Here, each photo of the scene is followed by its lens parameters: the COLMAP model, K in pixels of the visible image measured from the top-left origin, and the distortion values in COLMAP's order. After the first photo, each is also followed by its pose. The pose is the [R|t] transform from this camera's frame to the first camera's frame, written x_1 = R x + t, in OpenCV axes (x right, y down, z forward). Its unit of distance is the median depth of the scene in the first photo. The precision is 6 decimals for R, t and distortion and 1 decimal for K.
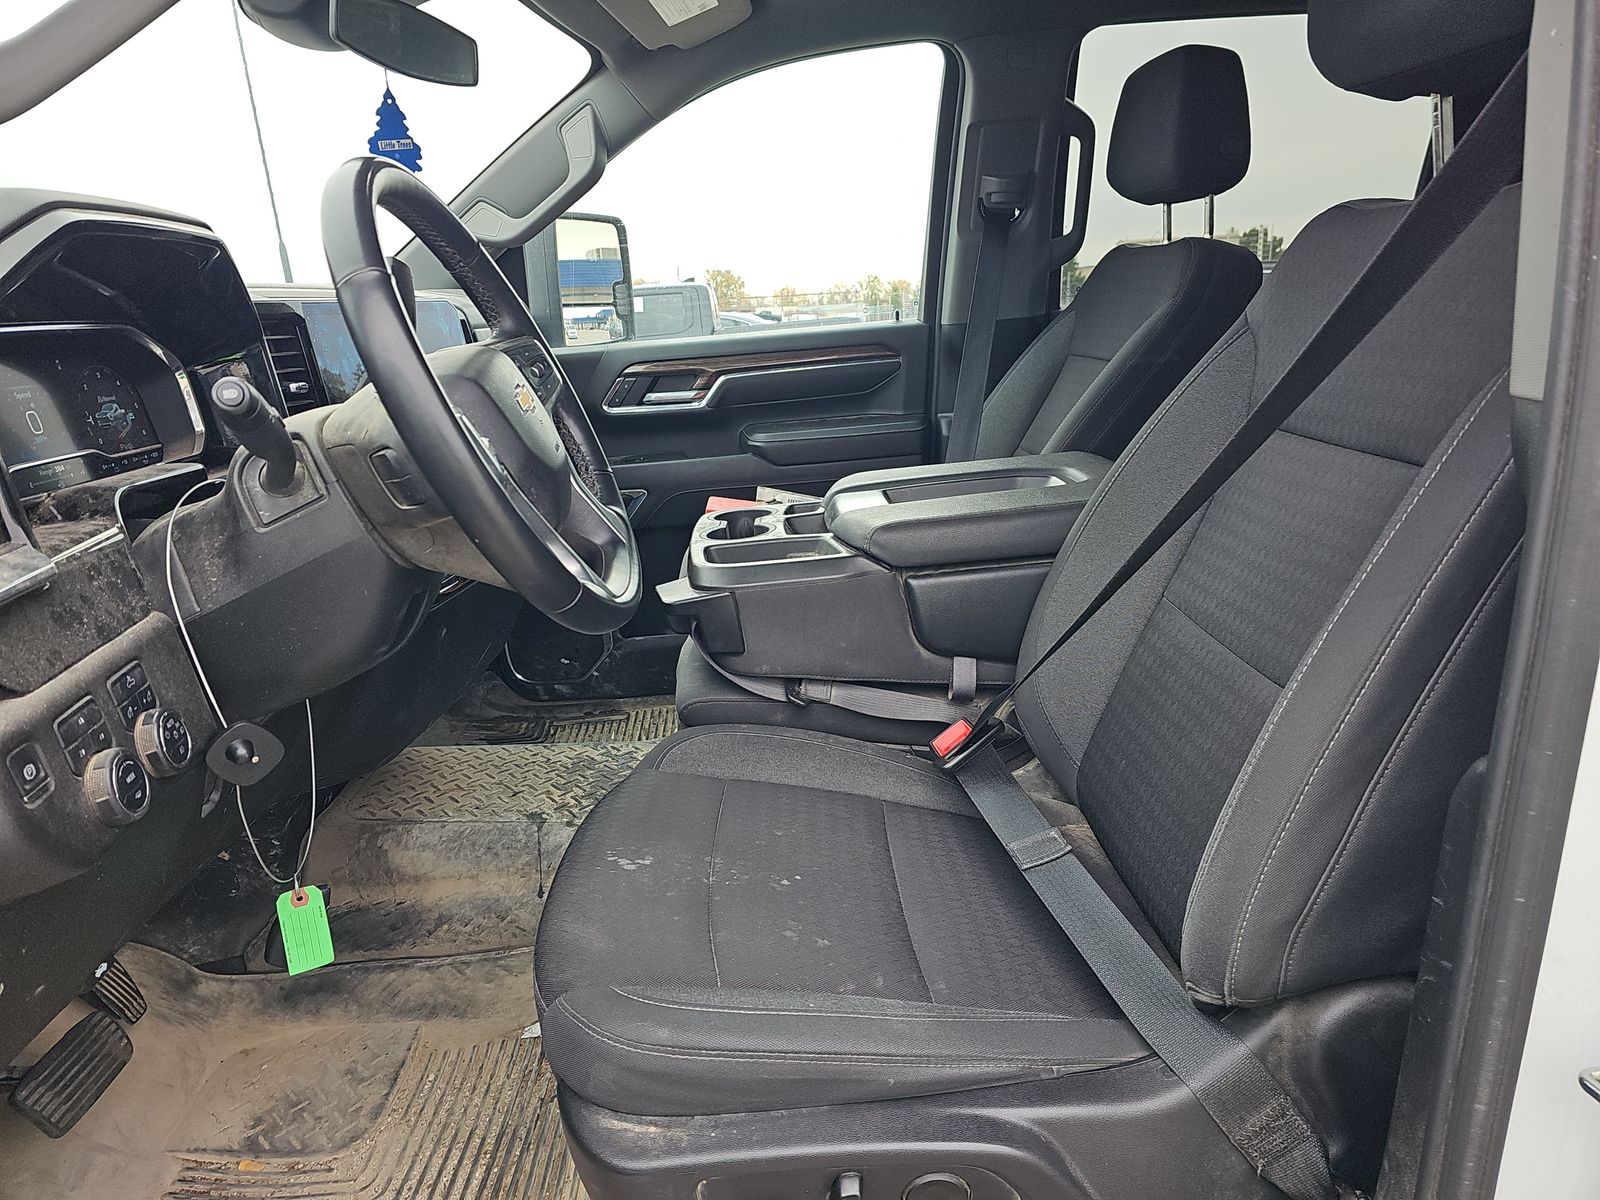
lens RADIAL K [[1048.5, 0, 806.7], [0, 1048.5, 606.9], [0, 0, 1]] dist [0.017531, -0.000476]
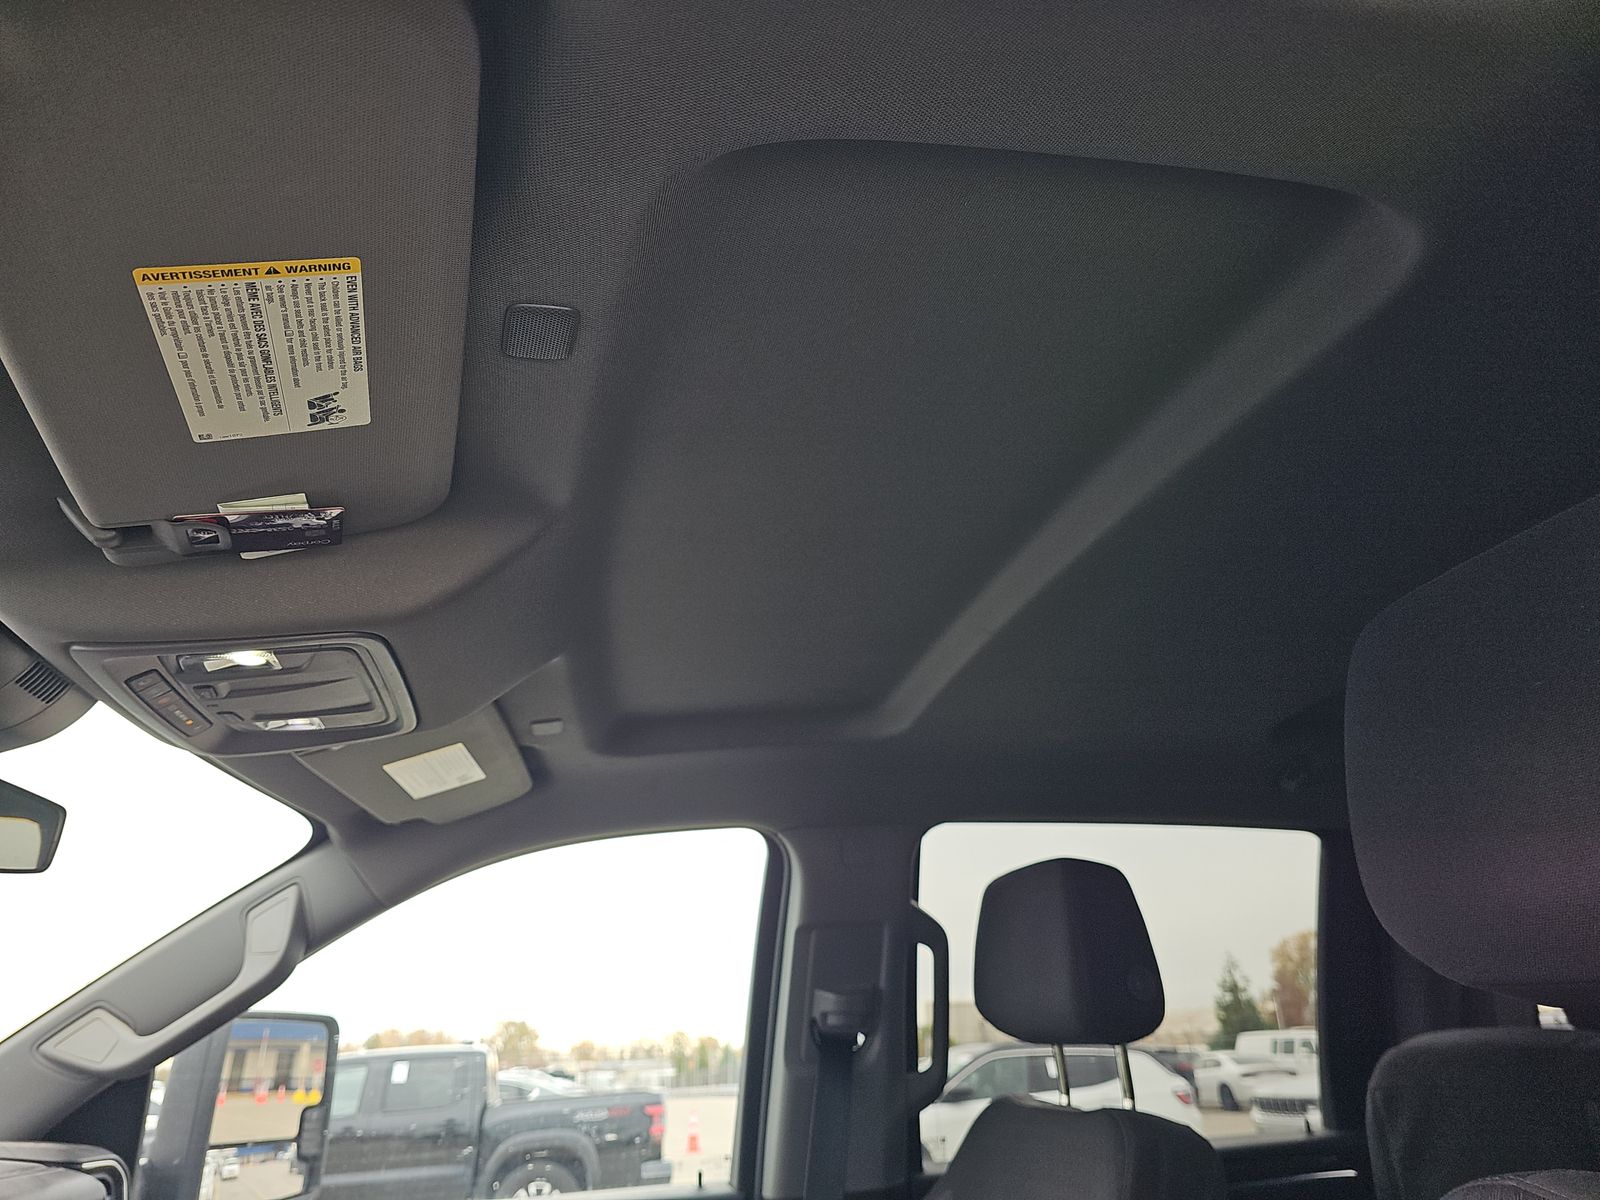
lens RADIAL K [[1048.5, 0, 803.9], [0, 1048.5, 601.4], [0, 0, 1]] dist [0.017531, -0.000476]
pose [[0.985576, 0.088006, 0.144550, 0.020648], [0.023605, 0.774313, -0.632362, -0.139810], [-0.167579, 0.626653, 0.761067, 0.227714]]
